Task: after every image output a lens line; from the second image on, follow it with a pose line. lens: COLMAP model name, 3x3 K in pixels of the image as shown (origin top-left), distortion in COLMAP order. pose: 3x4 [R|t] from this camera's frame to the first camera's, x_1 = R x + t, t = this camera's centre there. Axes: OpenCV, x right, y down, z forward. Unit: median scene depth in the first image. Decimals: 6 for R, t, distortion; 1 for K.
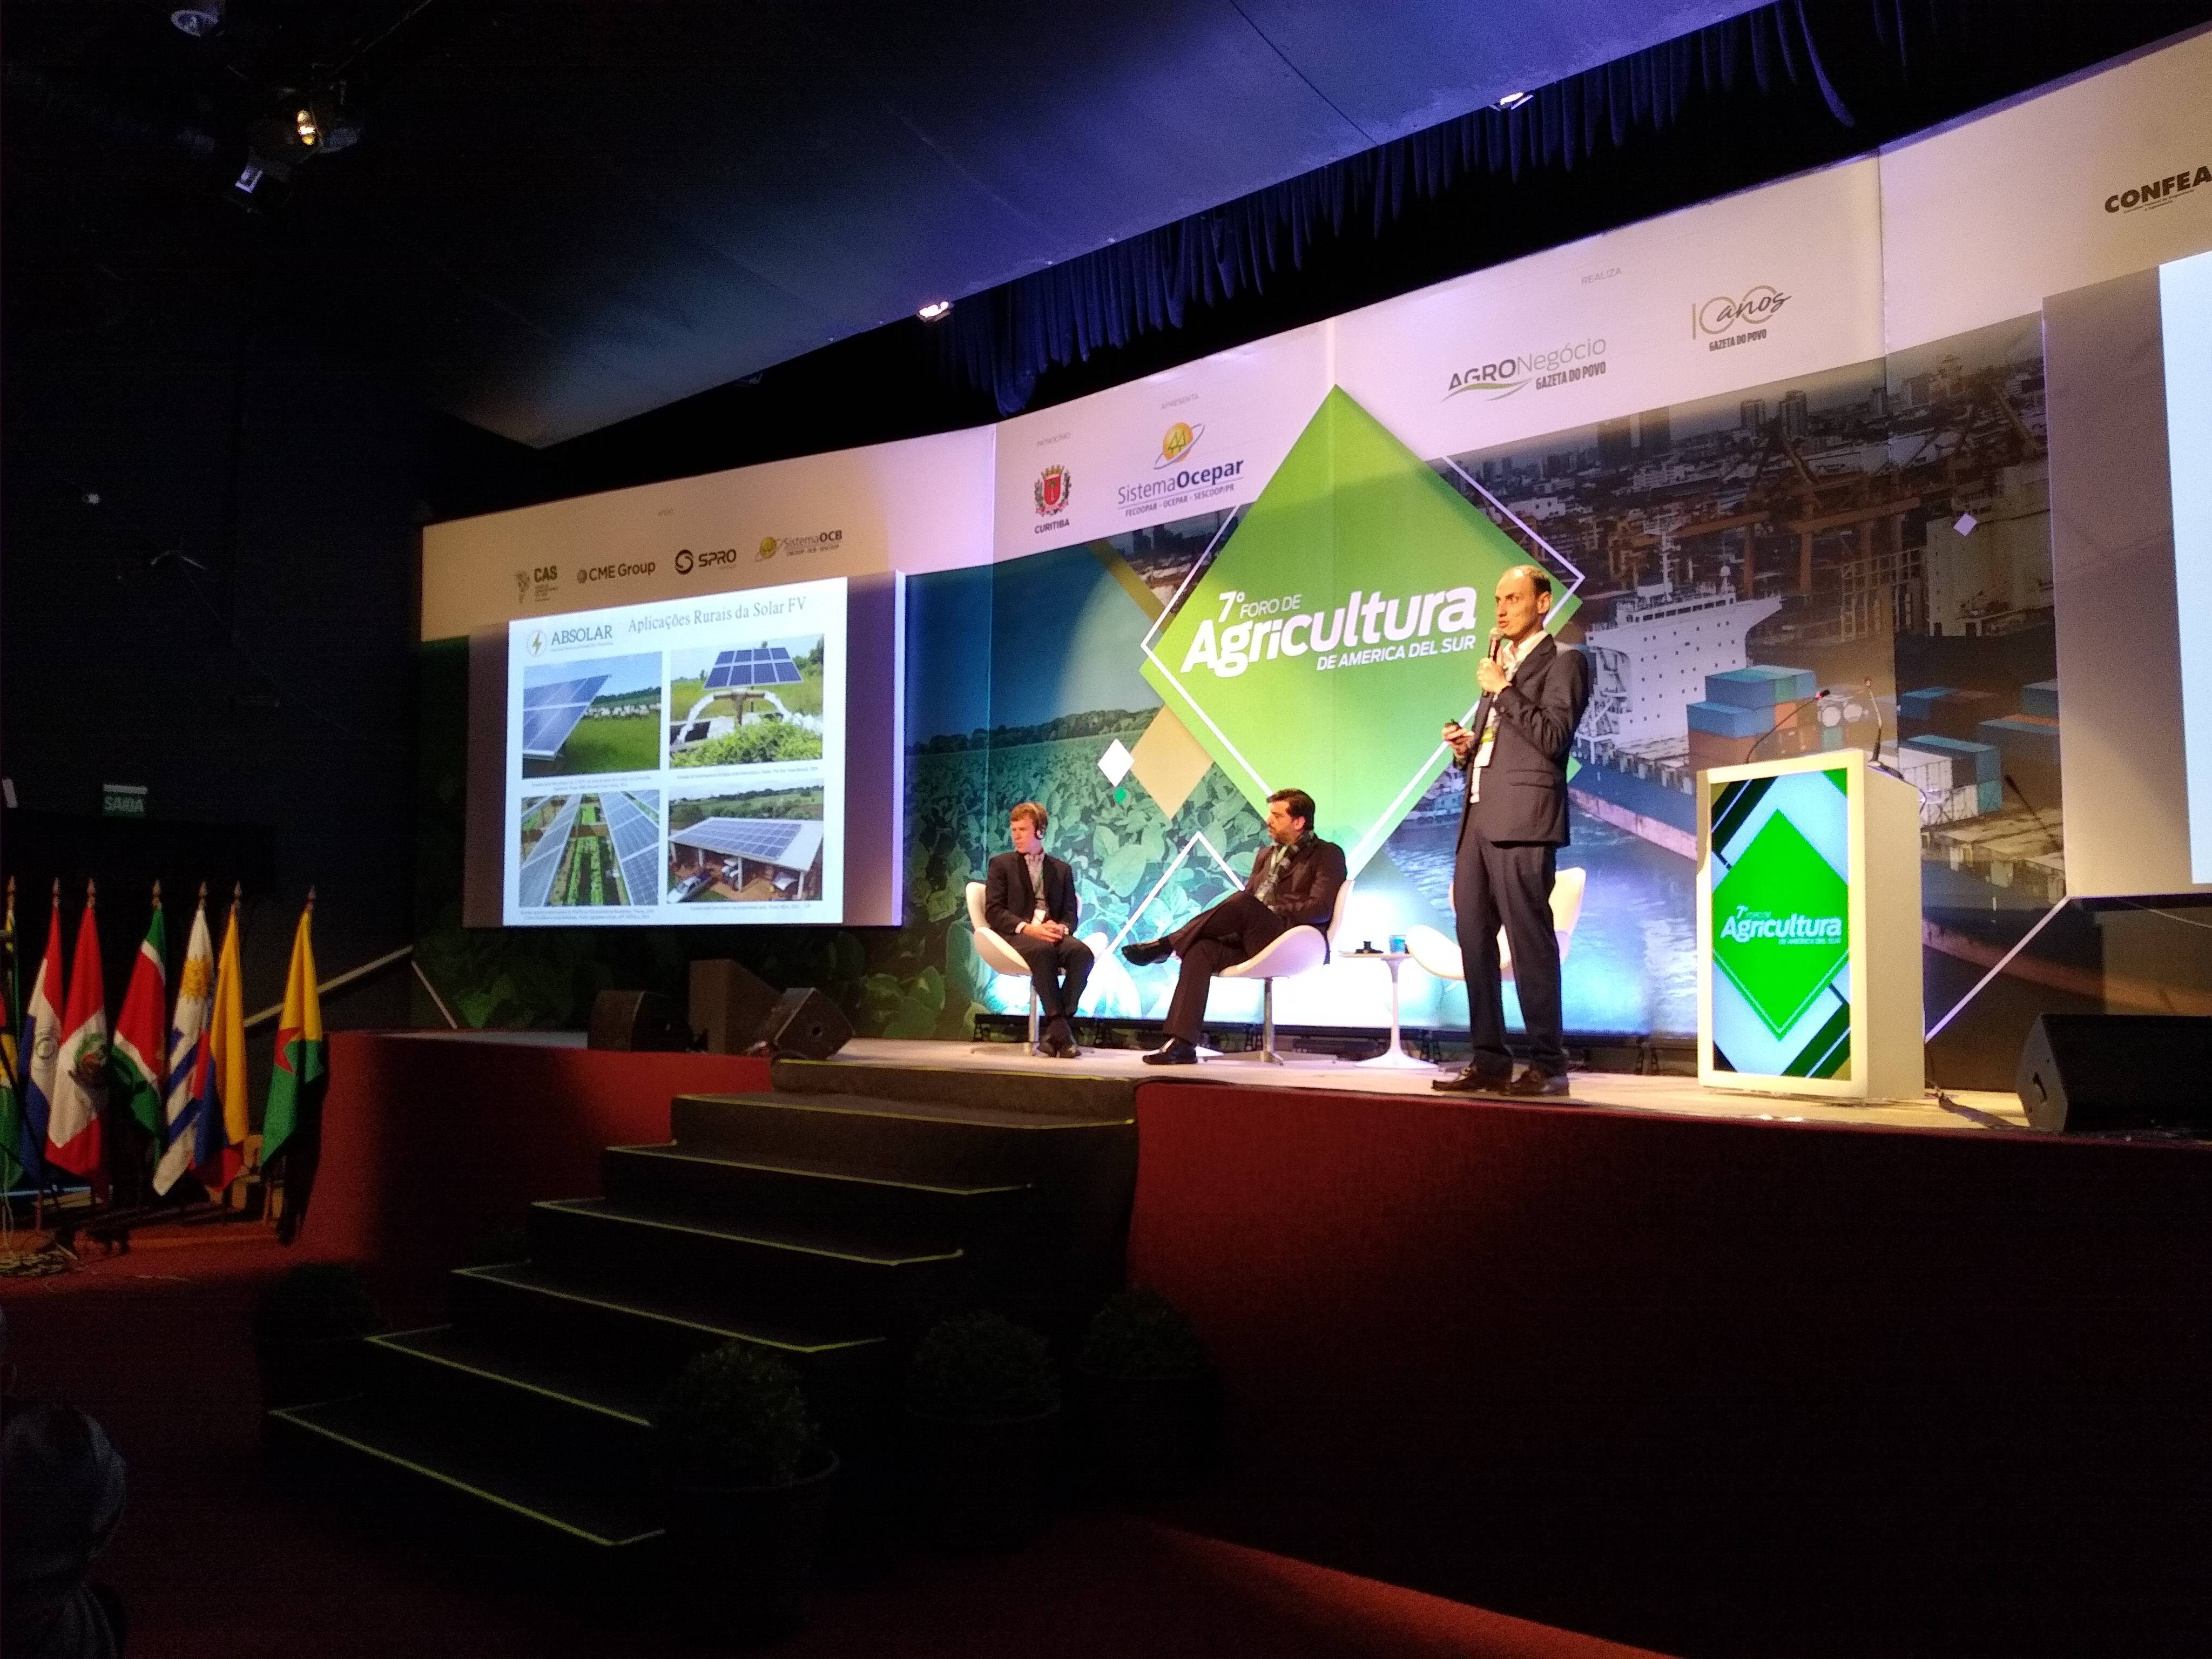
lens RADIAL K [[1732.7, 0, 1057.7], [0, 1732.7, 829.6], [0, 0, 1]] dist [0.074347, -0.094963]
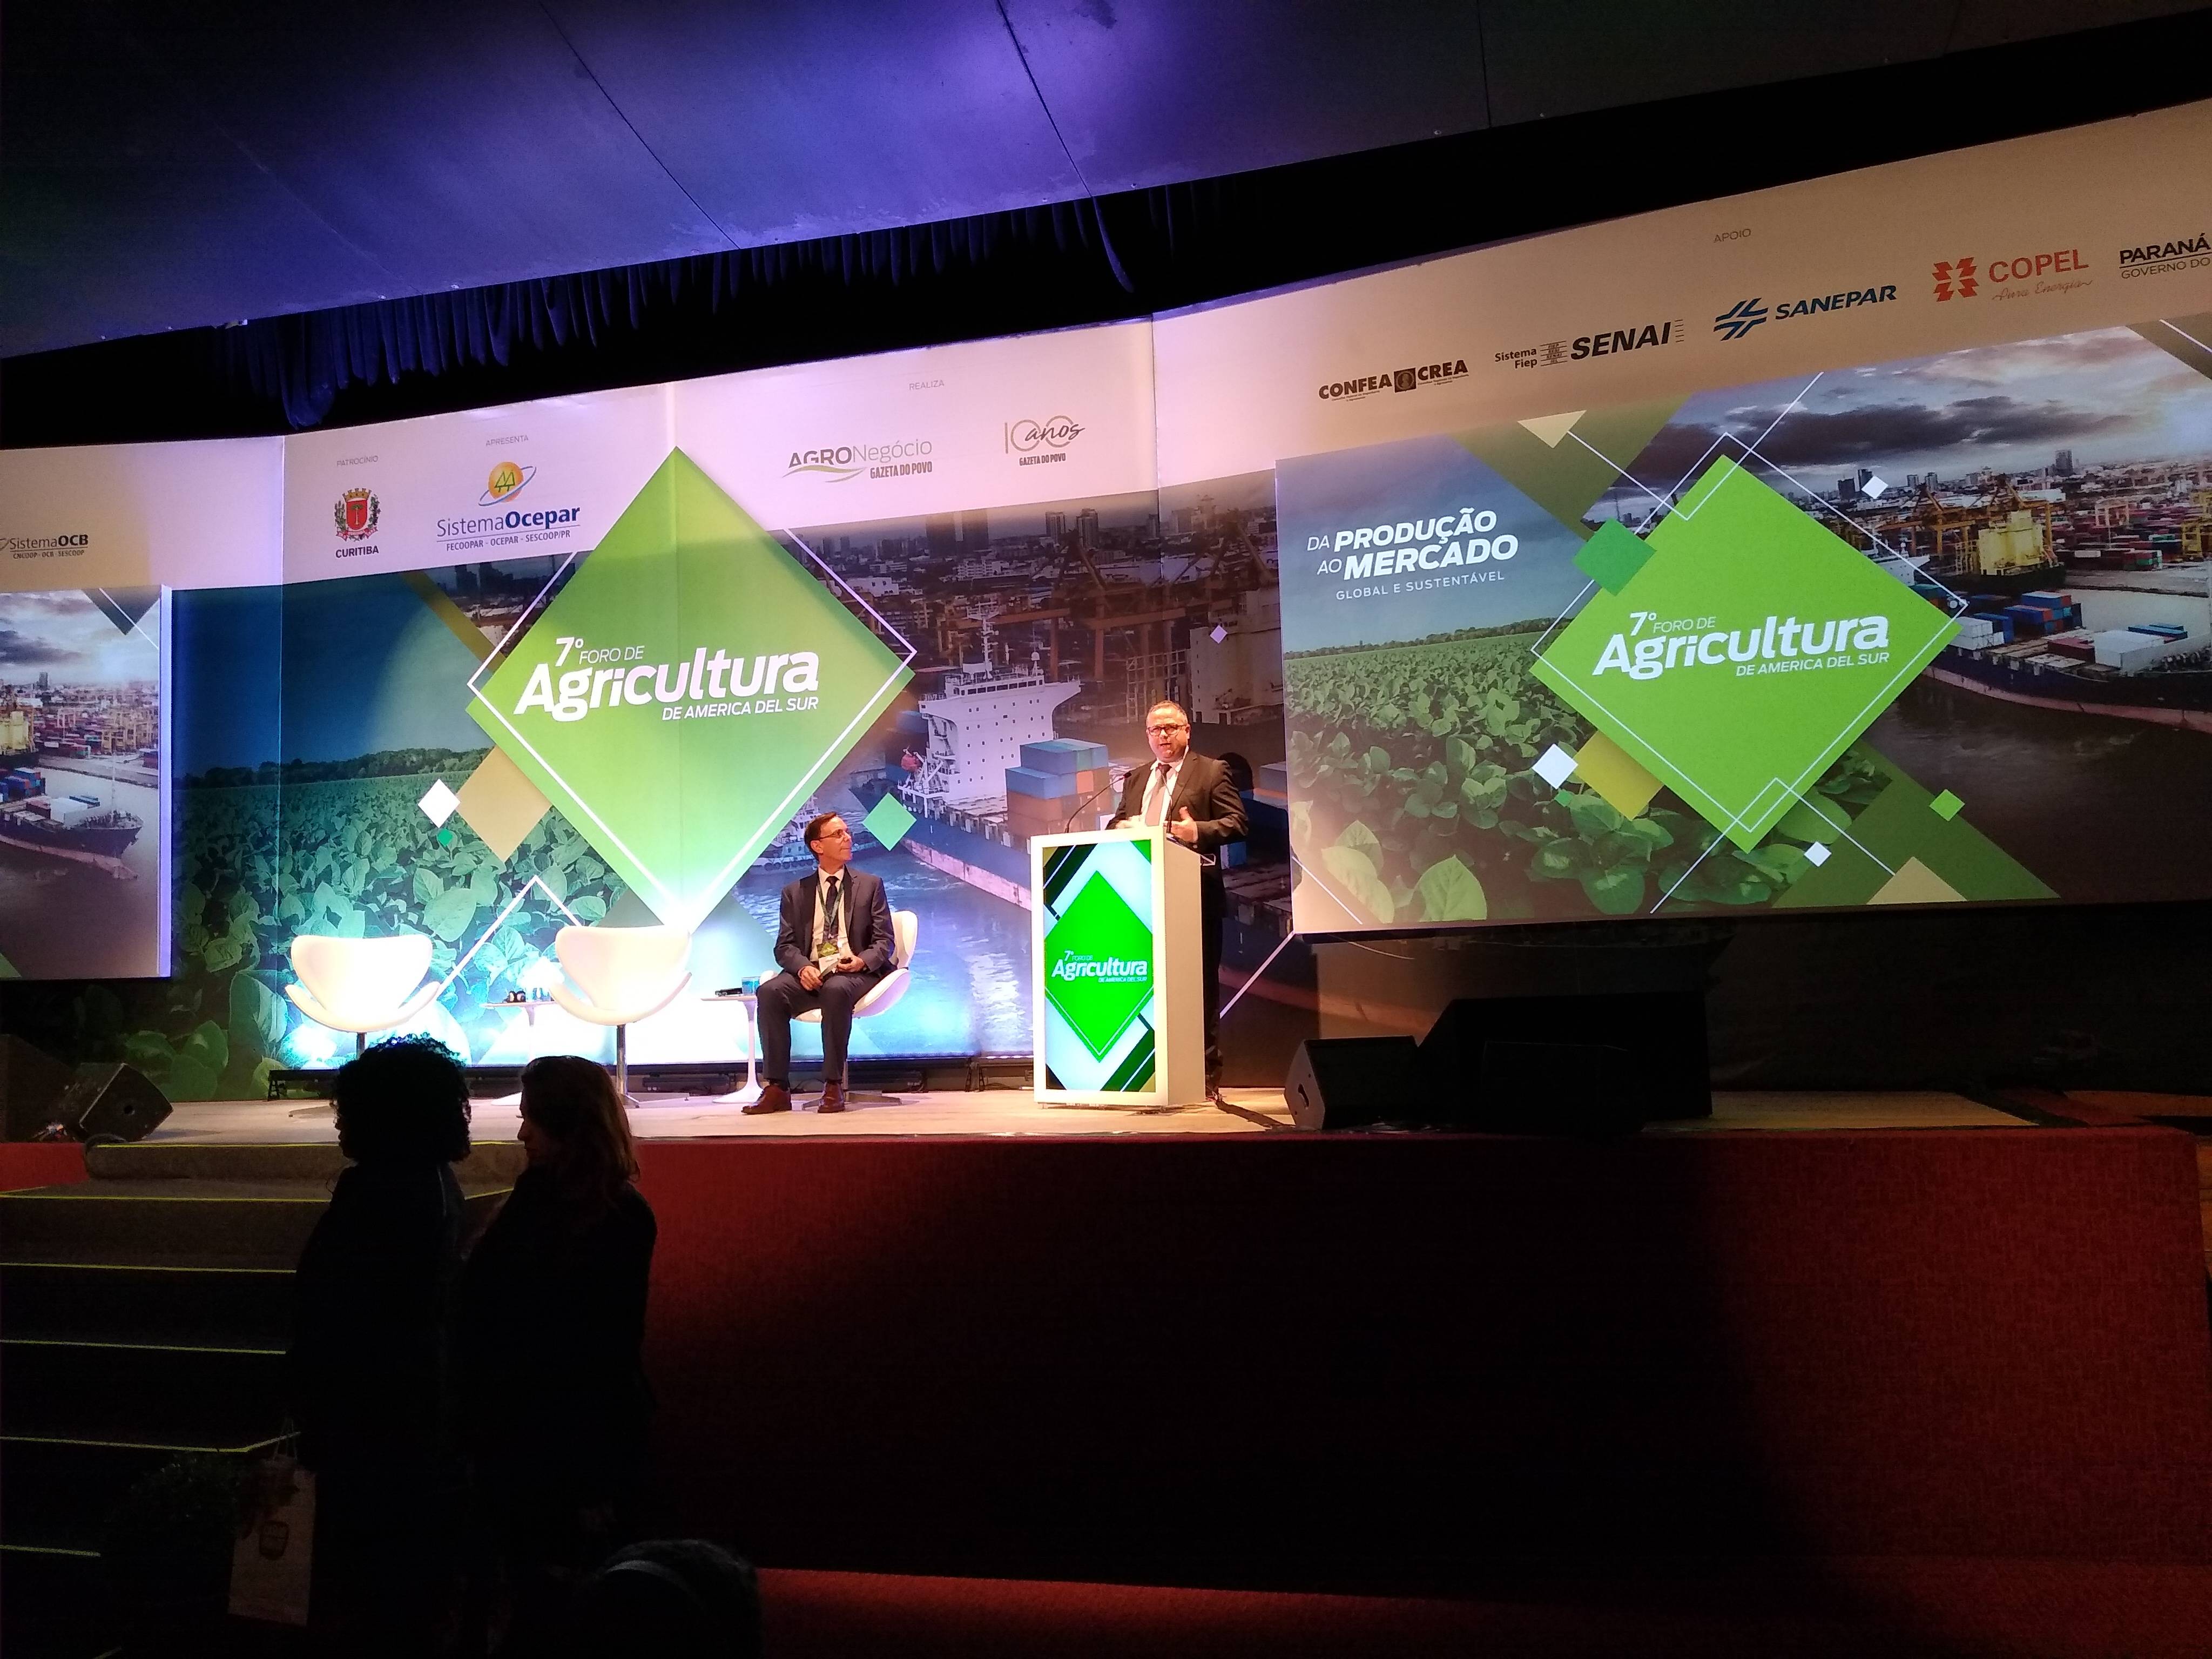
lens RADIAL K [[1732.7, 0, 1107.8], [0, 1732.7, 839.1], [0, 0, 1]] dist [0.074347, -0.094963]
pose [[0.897911, -0.006776, 0.440126, -0.078410], [0.004591, 0.999971, 0.006029, -0.029042], [-0.440154, -0.003393, 0.897916, -0.057661]]
